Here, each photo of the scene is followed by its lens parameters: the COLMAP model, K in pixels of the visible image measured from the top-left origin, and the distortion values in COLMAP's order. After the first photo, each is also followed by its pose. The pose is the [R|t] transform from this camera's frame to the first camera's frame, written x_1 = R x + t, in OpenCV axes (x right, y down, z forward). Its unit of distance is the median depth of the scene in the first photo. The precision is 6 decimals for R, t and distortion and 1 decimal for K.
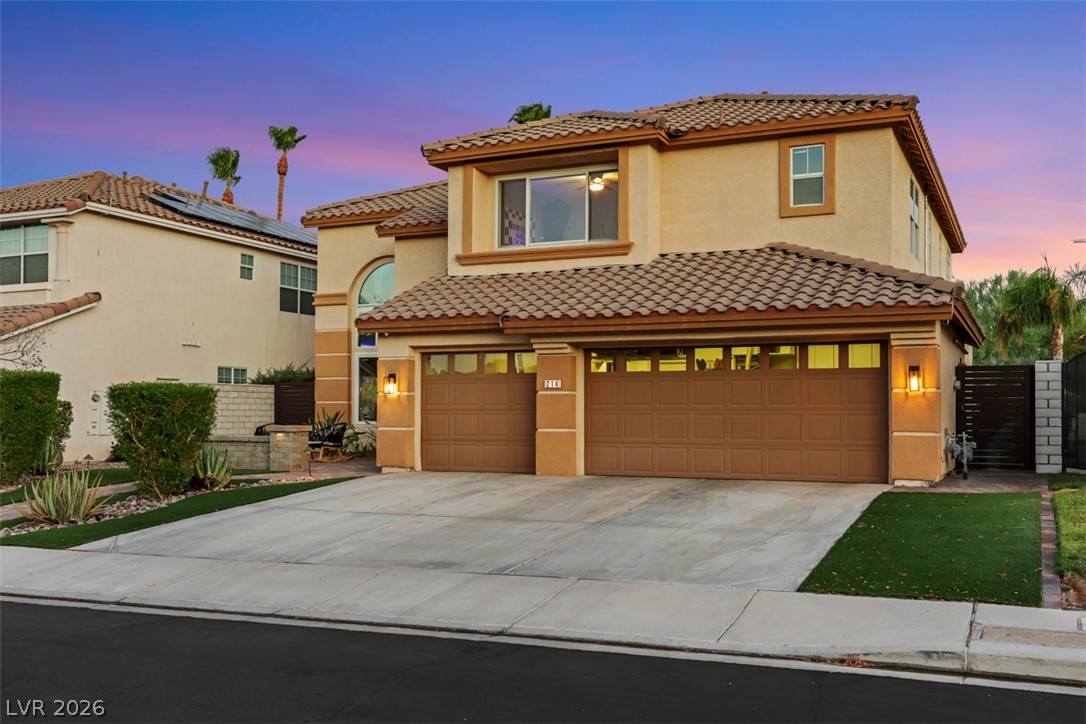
lens RADIAL K [[1063.3, 0, 500.9], [0, 1063.3, 389.2], [0, 0, 1]] dist [-0.000596, 0.002129]
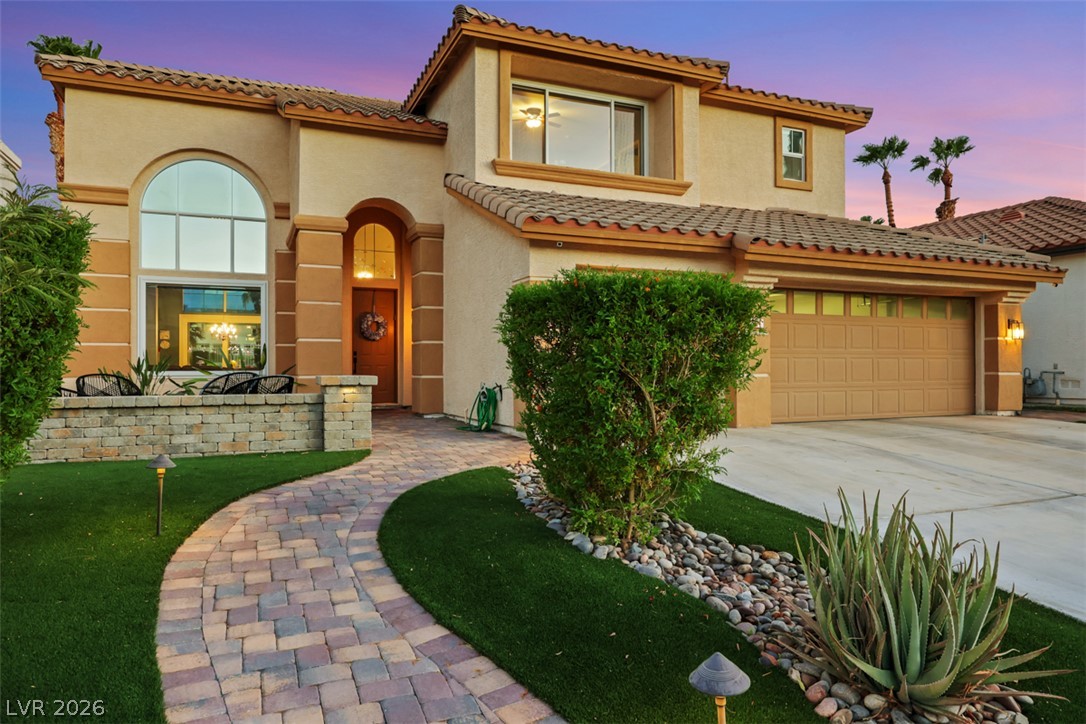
lens RADIAL K [[713.5, 0, 543.0], [0, 713.5, 362.0], [0, 0, 1]] dist [0.000321, -0.000373]
pose [[0.639372, 0.002856, 0.768892, -0.449837], [-0.014257, 0.999865, 0.008141, 0.021706], [-0.768765, -0.016167, 0.639327, 0.659253]]
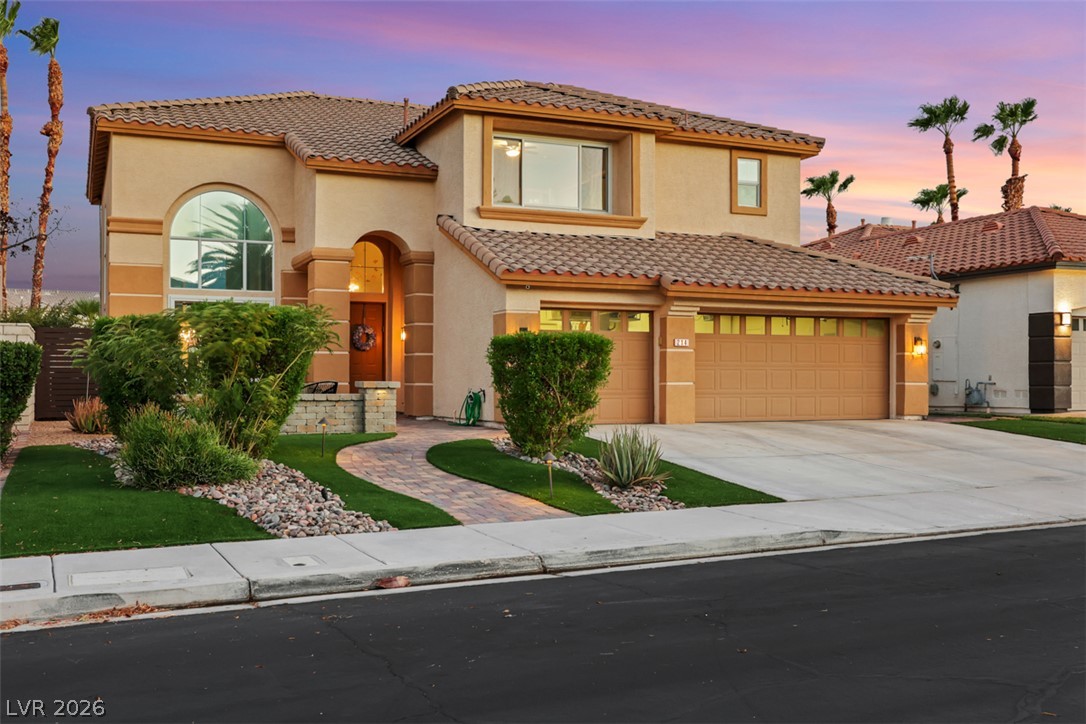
lens RADIAL K [[1110.8, 0, 536.5], [0, 1110.8, 380.0], [0, 0, 1]] dist [0.009603, -0.000820]
pose [[0.640061, -0.003584, 0.768316, -0.834910], [-0.019103, 0.999606, 0.020576, 0.011763], [-0.768087, -0.027847, 0.639740, 0.314291]]
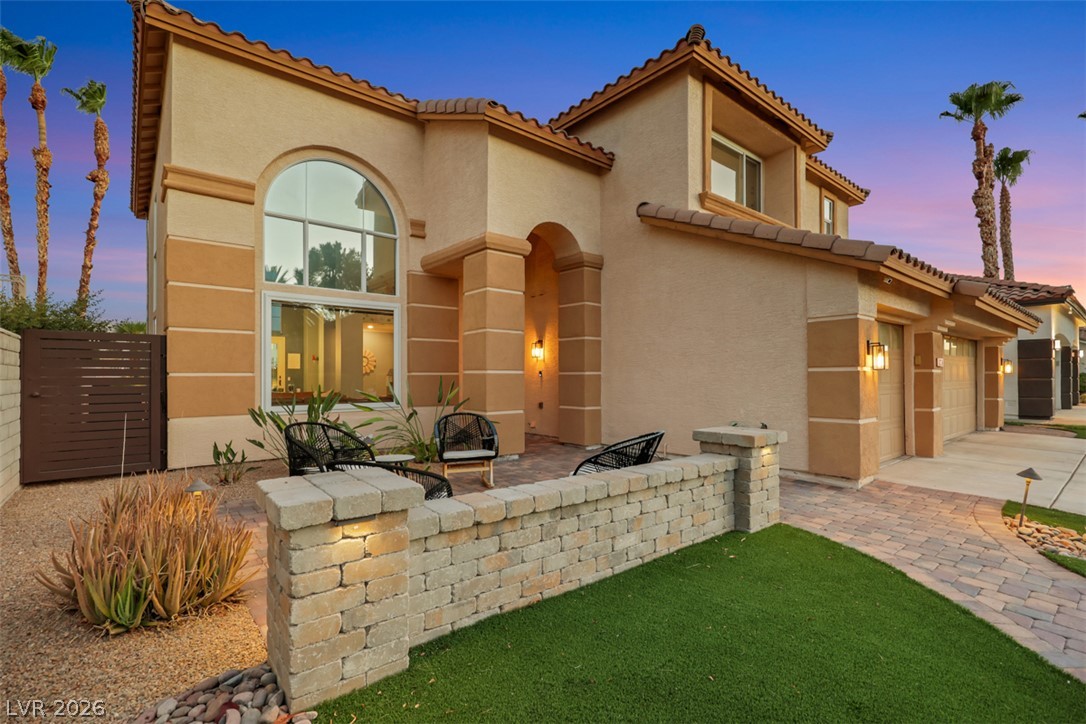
lens RADIAL K [[507.2, 0, 544.2], [0, 507.2, 376.1], [0, 0, 1]] dist [0.000816, 0.000378]
pose [[0.390084, -0.004207, 0.920770, -0.456700], [-0.022740, 0.999641, 0.014201, 0.007965], [-0.920499, -0.026478, 0.389848, 1.010129]]
